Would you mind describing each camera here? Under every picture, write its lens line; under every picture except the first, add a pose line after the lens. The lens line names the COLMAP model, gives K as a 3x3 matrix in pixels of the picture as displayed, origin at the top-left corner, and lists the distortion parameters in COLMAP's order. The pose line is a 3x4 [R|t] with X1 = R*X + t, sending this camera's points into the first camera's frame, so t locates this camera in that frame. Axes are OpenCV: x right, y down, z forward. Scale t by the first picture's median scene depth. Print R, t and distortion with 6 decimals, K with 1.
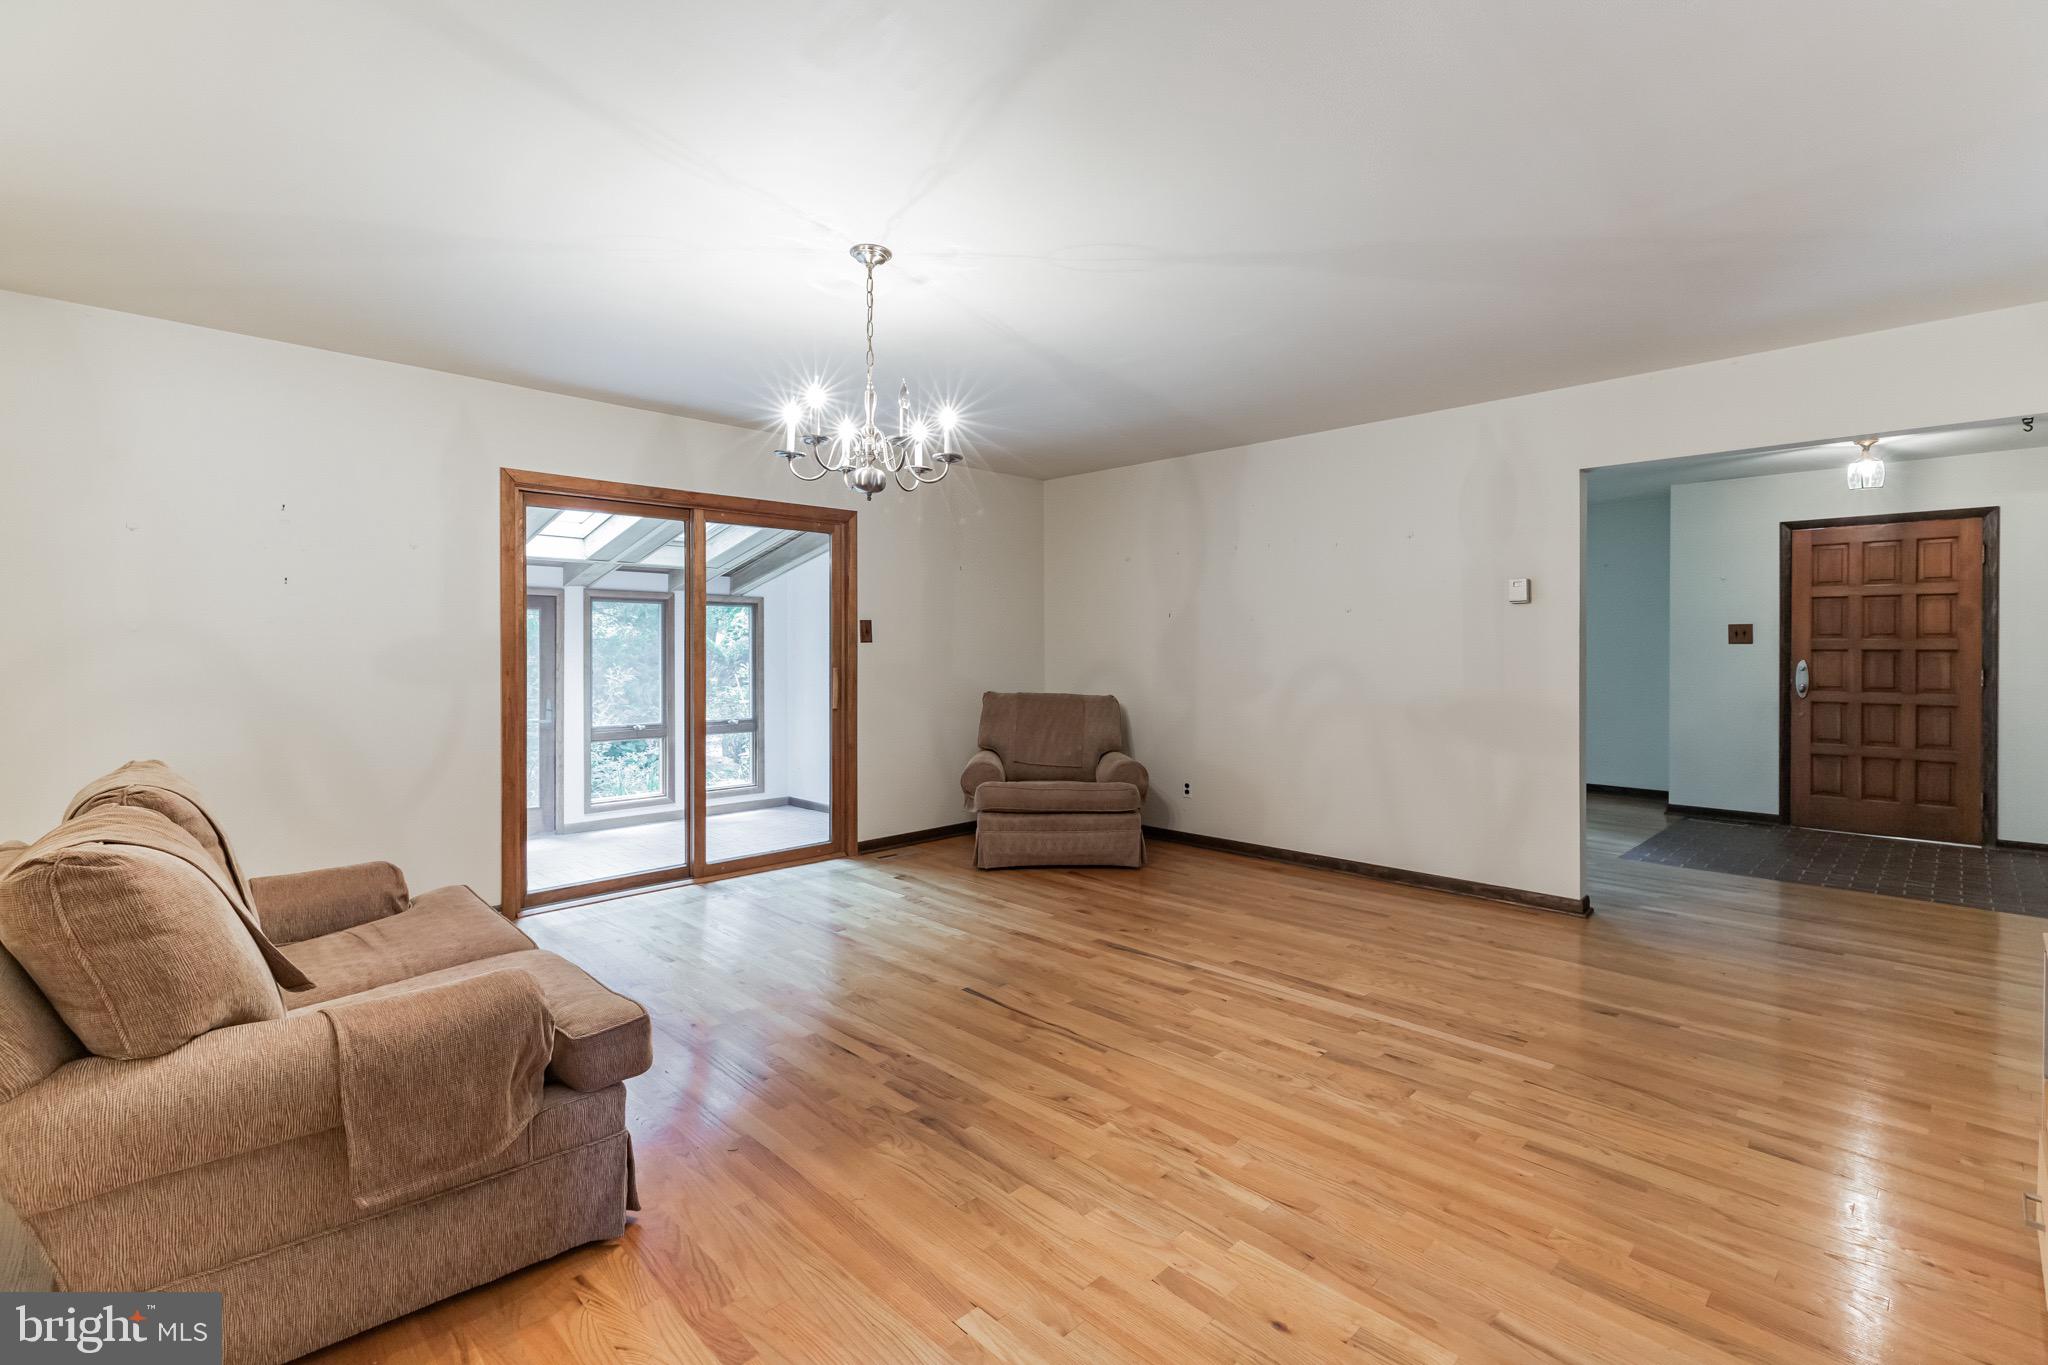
lens RADIAL K [[909.2, 0, 1027.0], [0, 909.2, 657.9], [0, 0, 1]] dist [0.003284, 0.000045]
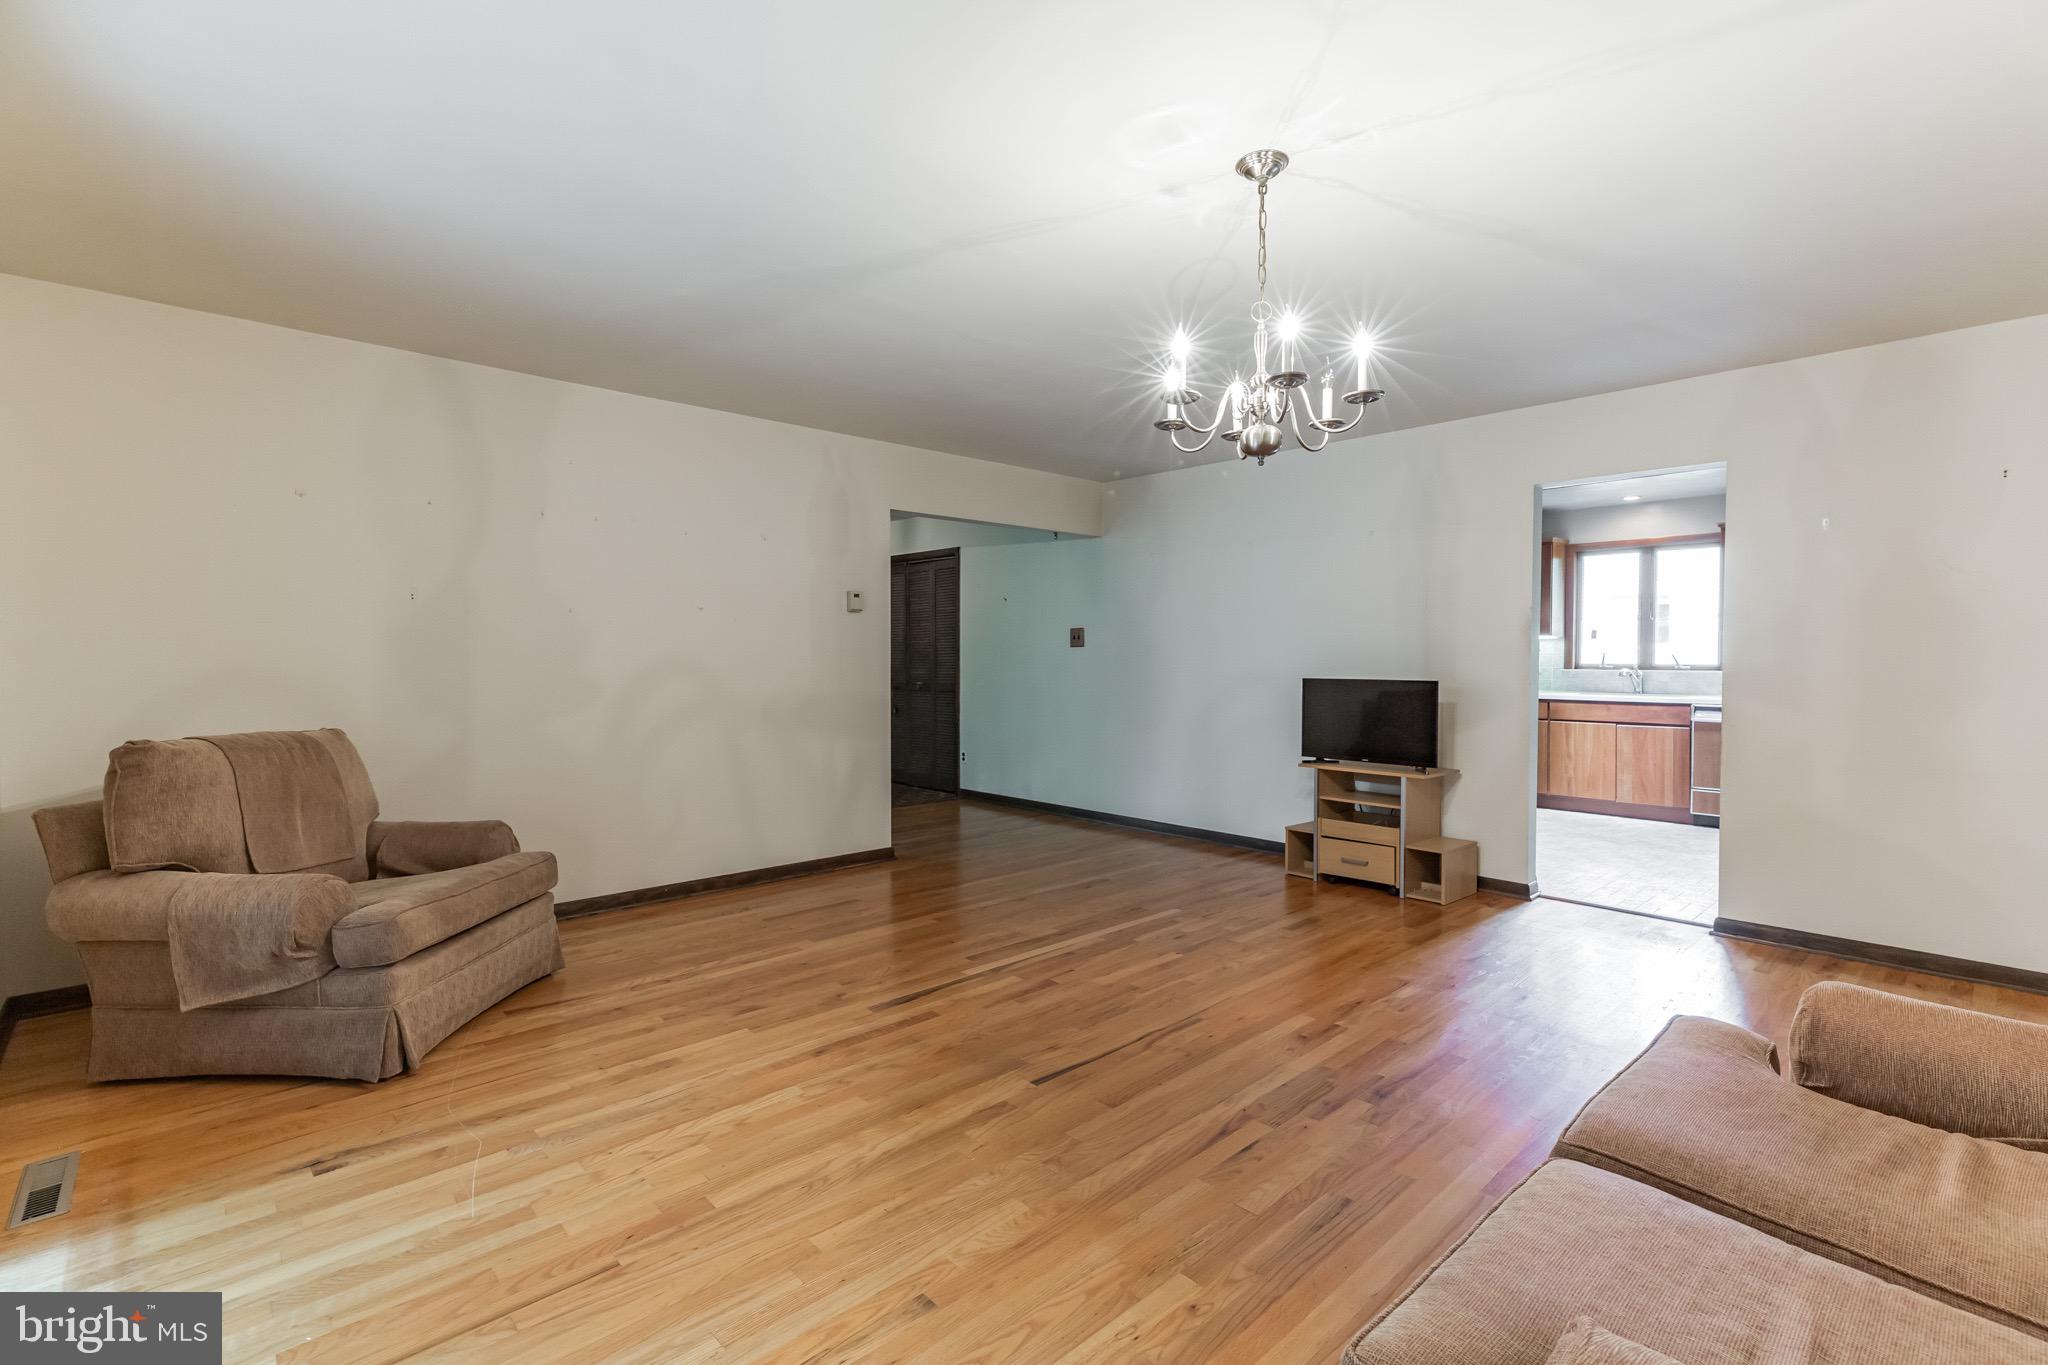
lens RADIAL K [[909.2, 0, 1027.0], [0, 909.2, 657.9], [0, 0, 1]] dist [0.003284, 0.000045]
pose [[0.043171, 0.000704, 0.999067, -0.900434], [0.008646, 0.999962, -0.001078, 0.007305], [-0.999030, 0.008684, 0.043163, 1.047914]]
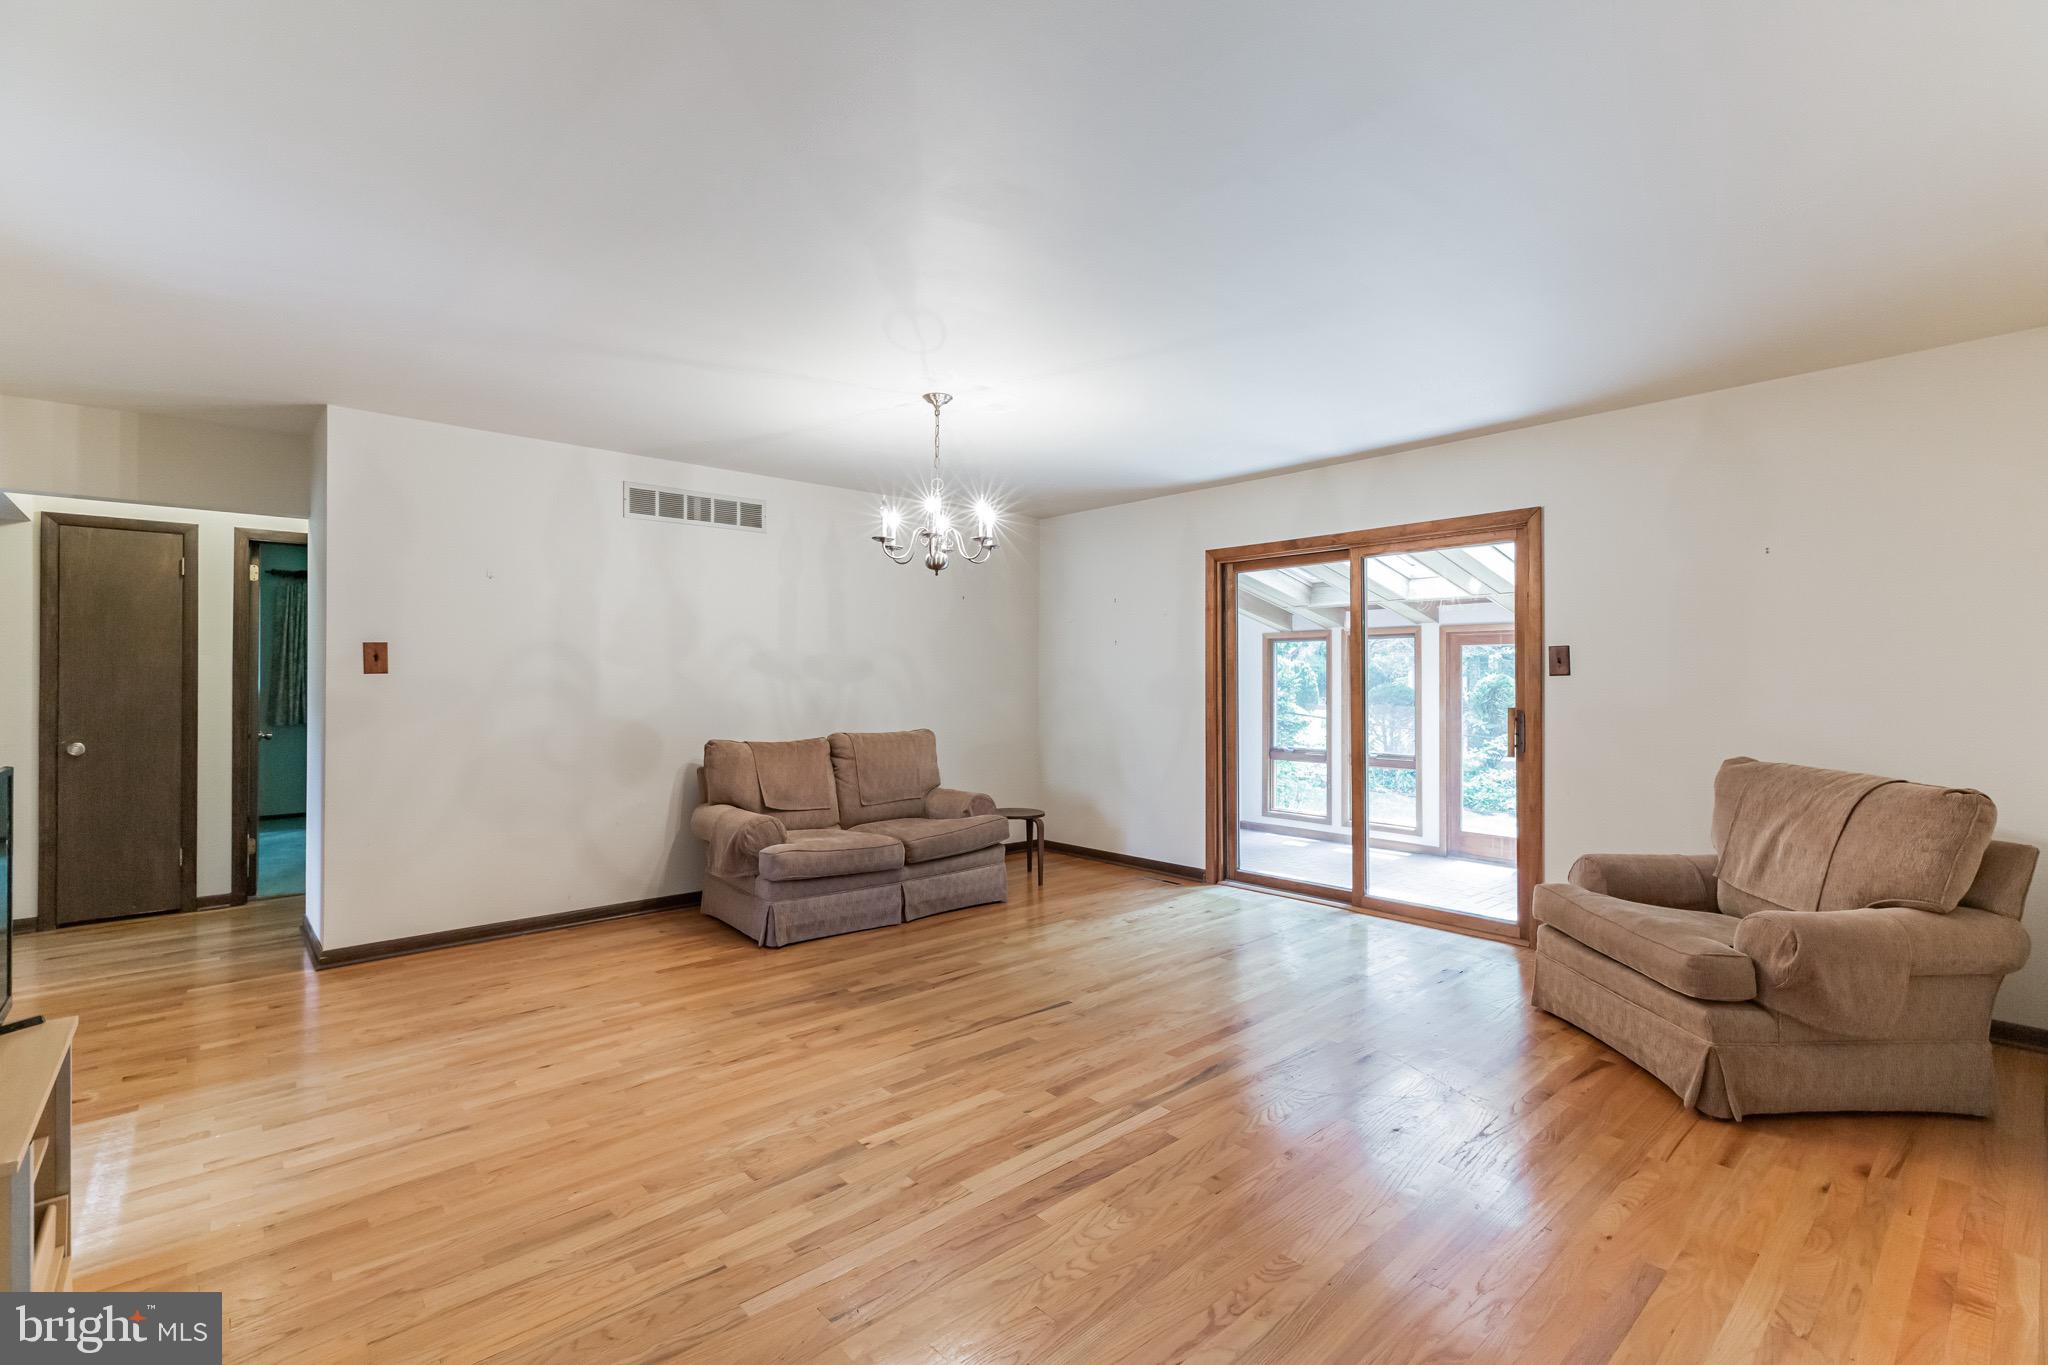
lens RADIAL K [[924.1, 0, 1056.4], [0, 924.1, 665.5], [0, 0, 1]] dist [0.002416, 0.000425]
pose [[-0.025924, -0.014606, -0.999557, 1.102577], [-0.013945, 0.999801, -0.014248, -0.015688], [0.999567, 0.013570, -0.026122, 1.087997]]
